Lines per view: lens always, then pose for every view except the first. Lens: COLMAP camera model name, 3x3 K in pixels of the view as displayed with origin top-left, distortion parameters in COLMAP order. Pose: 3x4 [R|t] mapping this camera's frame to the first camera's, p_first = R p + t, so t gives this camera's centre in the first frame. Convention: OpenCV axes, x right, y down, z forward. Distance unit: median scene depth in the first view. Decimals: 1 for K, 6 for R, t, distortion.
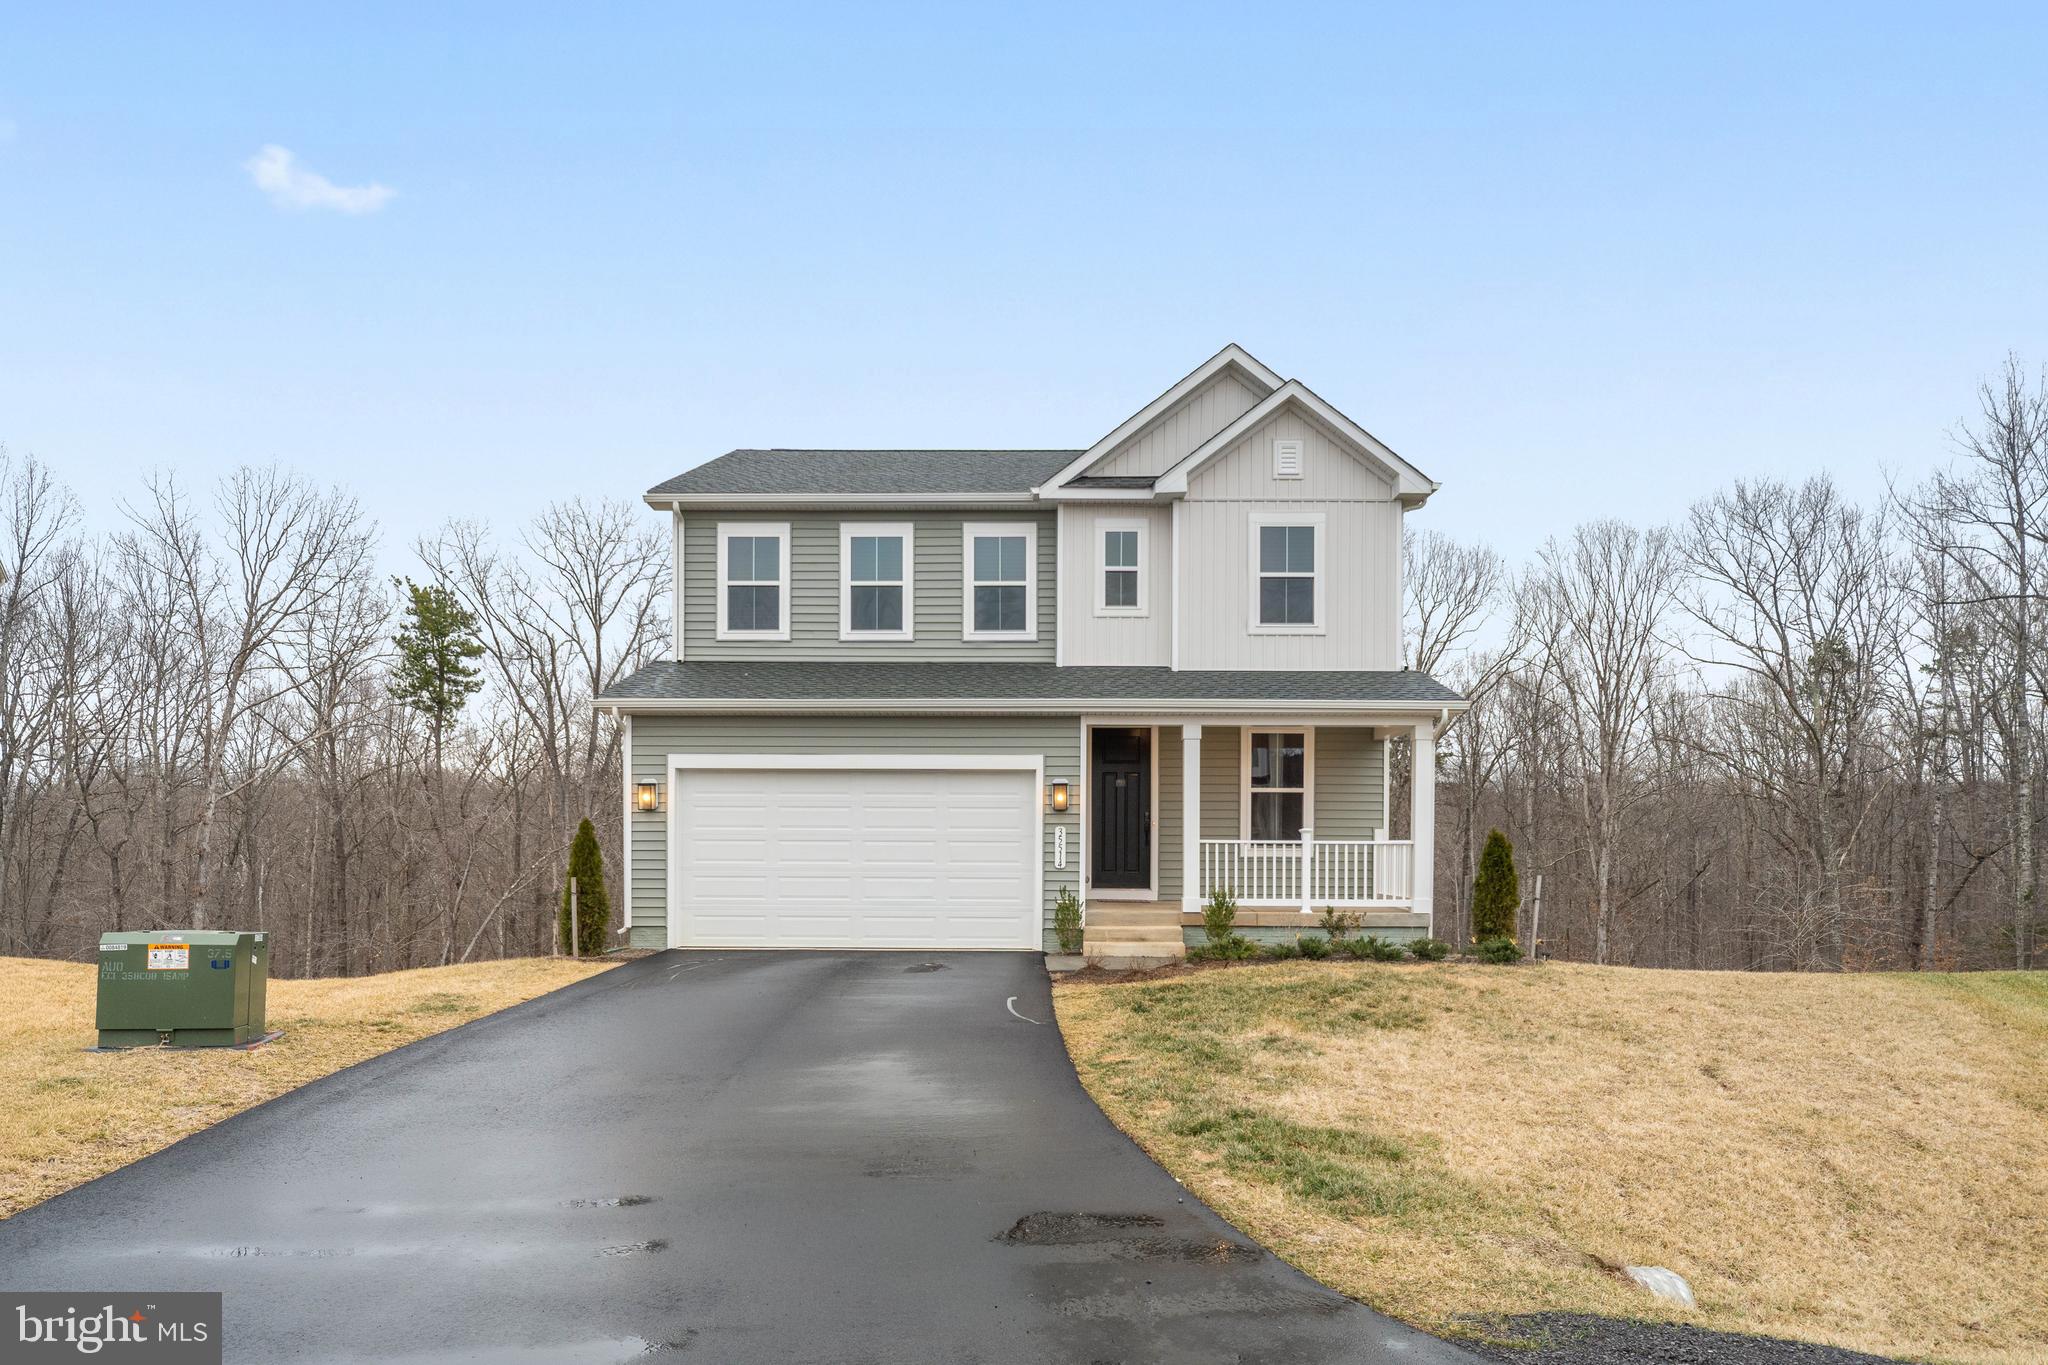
lens RADIAL K [[1348.4, 0, 1021.2], [0, 1348.4, 784.4], [0, 0, 1]] dist [0.005876, 0.001935]
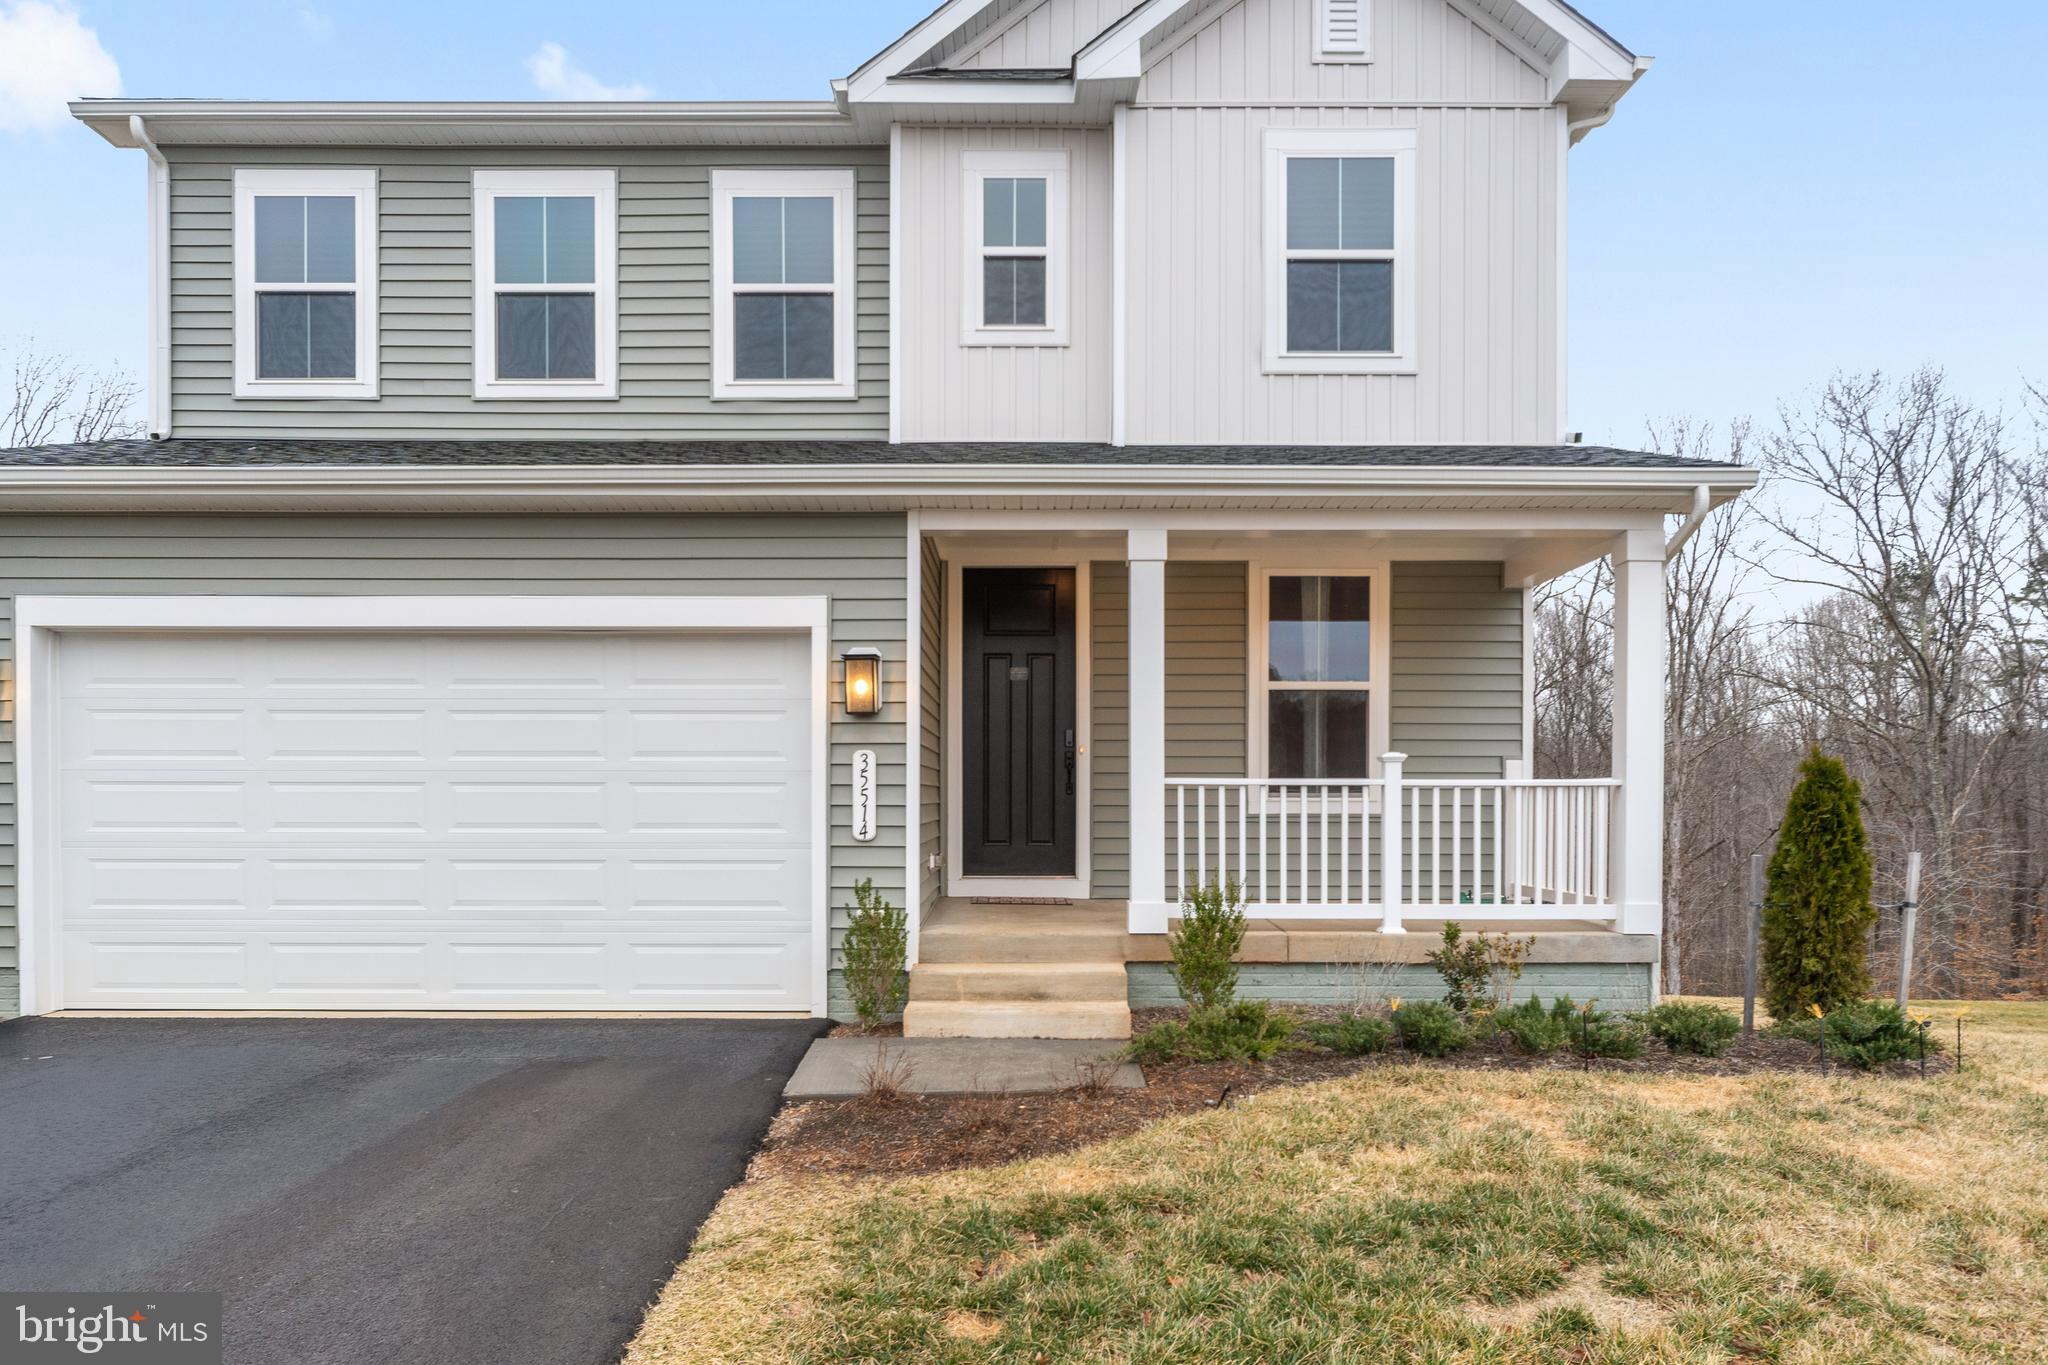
lens RADIAL K [[1348.4, 0, 1021.2], [0, 1348.4, 784.4], [0, 0, 1]] dist [0.005876, 0.001935]
pose [[0.999875, -0.002830, 0.015532, 0.069519], [0.002325, 0.999471, 0.032450, 0.025878], [-0.015615, -0.032410, 0.999353, 0.491995]]
